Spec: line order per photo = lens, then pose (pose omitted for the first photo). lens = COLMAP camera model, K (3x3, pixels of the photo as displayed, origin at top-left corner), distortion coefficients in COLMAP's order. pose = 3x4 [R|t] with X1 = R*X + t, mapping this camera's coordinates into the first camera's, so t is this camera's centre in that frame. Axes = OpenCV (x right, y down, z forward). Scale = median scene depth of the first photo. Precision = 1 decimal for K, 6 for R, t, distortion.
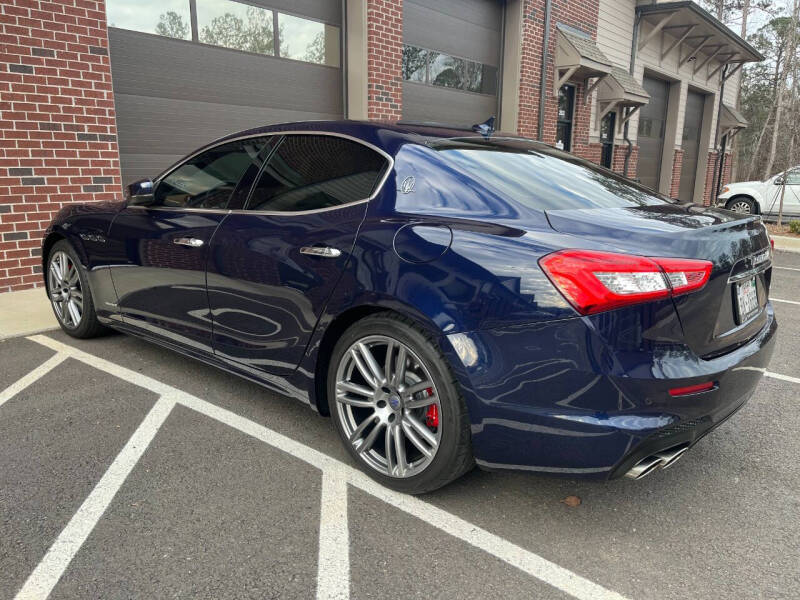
lens RADIAL K [[603.3, 0, 400.0], [0, 603.3, 300.0], [0, 0, 1]] dist [0.058046, -0.081653]
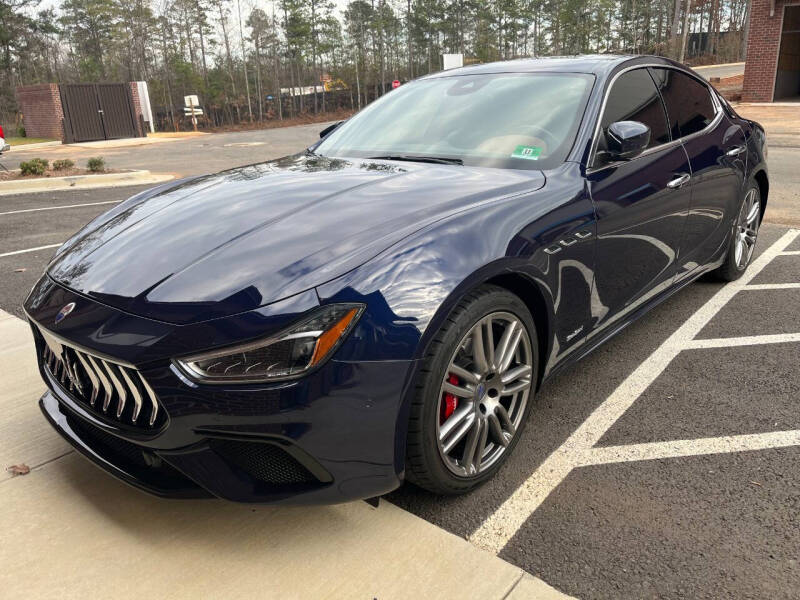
lens RADIAL K [[603.3, 0, 400.0], [0, 603.3, 300.0], [0, 0, 1]] dist [0.058046, -0.081653]
pose [[-0.011067, -0.328920, 0.944293, -1.054518], [0.247102, 0.914163, 0.321321, -0.272345], [-0.968926, 0.236892, 0.071160, 1.112750]]
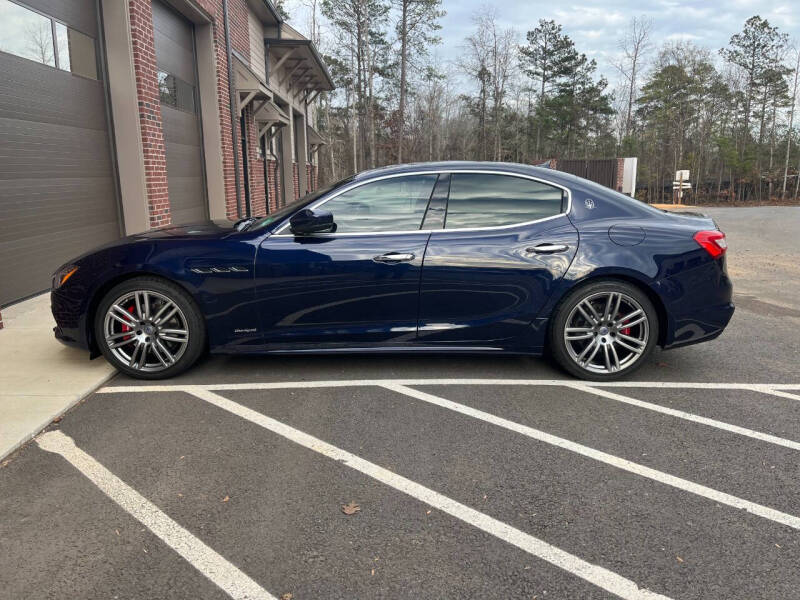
lens RADIAL K [[603.3, 0, 400.0], [0, 603.3, 300.0], [0, 0, 1]] dist [0.058046, -0.081653]
pose [[0.754829, -0.144051, 0.639908, -0.925484], [0.153818, 0.987256, 0.040801, -0.045373], [-0.637631, 0.067632, 0.767368, 0.029052]]
